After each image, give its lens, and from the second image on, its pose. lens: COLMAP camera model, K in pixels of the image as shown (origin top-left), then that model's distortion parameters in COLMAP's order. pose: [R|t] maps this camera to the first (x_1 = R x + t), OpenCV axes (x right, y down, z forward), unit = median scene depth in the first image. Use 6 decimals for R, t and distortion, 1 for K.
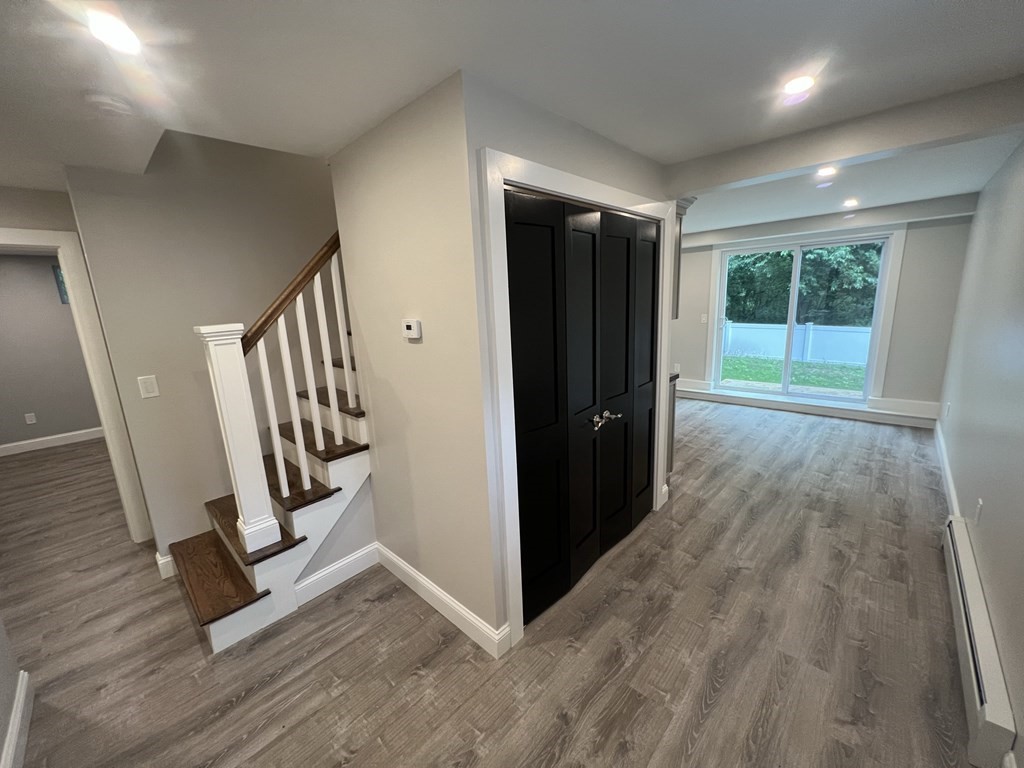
lens RADIAL K [[407.2, 0, 522.4], [0, 407.2, 382.4], [0, 0, 1]] dist [0.000064, -0.000546]
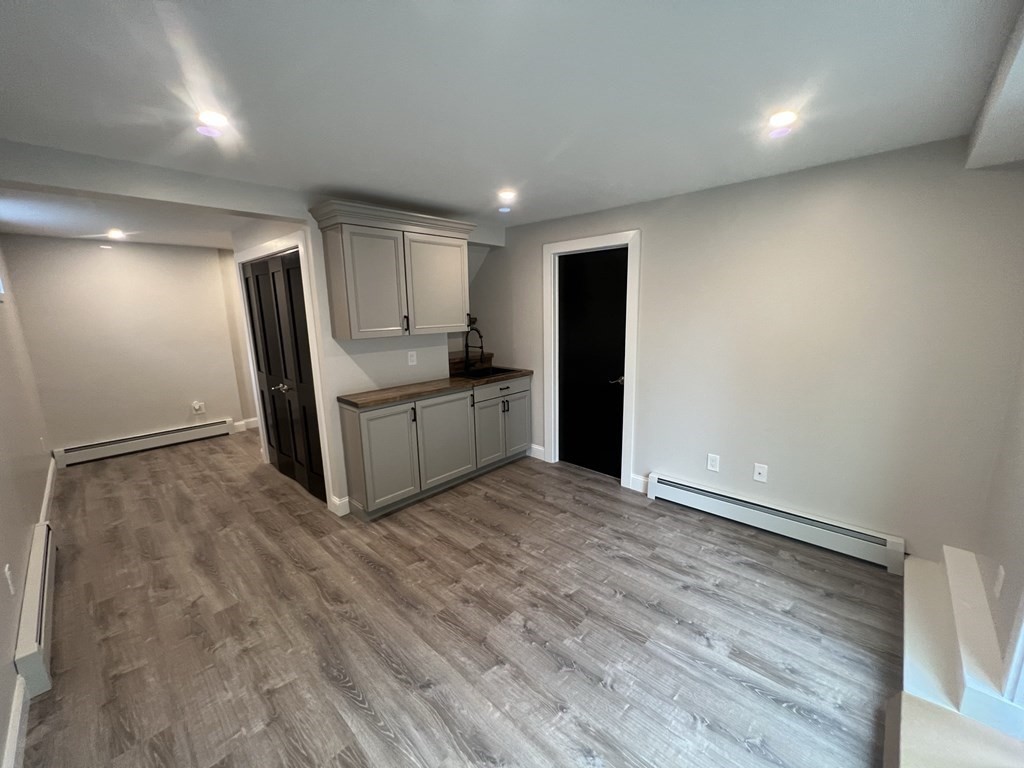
lens RADIAL K [[407.2, 0, 515.7], [0, 407.2, 384.7], [0, 0, 1]] dist [0.000064, -0.000546]
pose [[-0.004810, 0.235845, -0.971779, 1.391365], [-0.184608, 0.954877, 0.232656, -0.378007], [0.982800, 0.180517, 0.038946, 1.465366]]
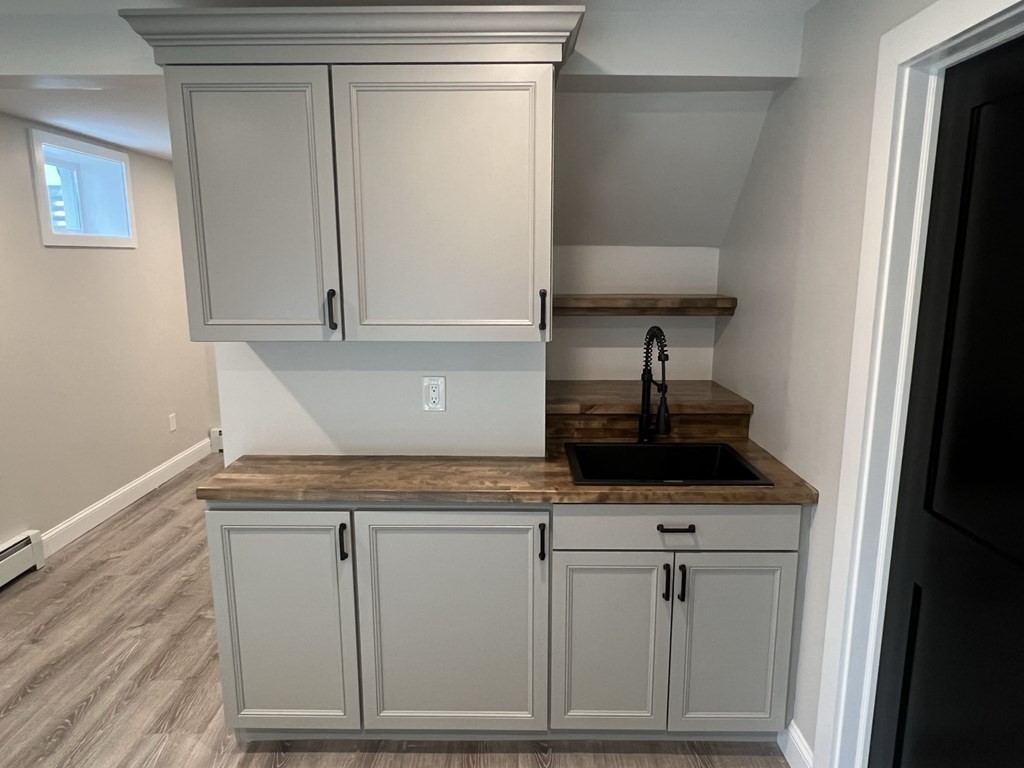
lens RADIAL K [[660.4, 0, 512.2], [0, 660.4, 387.8], [0, 0, 1]] dist [-0.000122, 0.003472]
pose [[-0.738512, 0.172006, -0.651931, 0.624729], [-0.103156, 0.926704, 0.361358, -0.416943], [0.666303, 0.334118, -0.666638, 1.787896]]
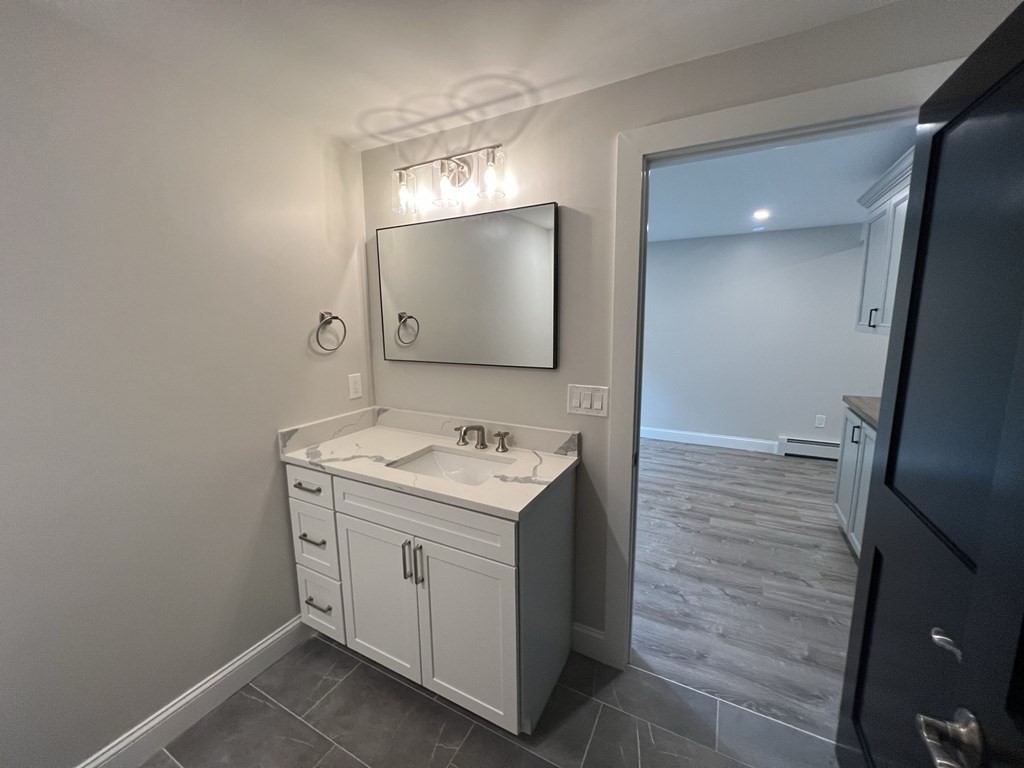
lens RADIAL K [[407.2, 0, 506.7], [0, 407.2, 381.8], [0, 0, 1]] dist [0.000064, -0.000546]
pose [[-0.244858, -0.105717, 0.963778, -0.330075], [0.215250, 0.963304, 0.160352, -0.404246], [-0.945363, 0.246717, -0.213117, 2.127002]]
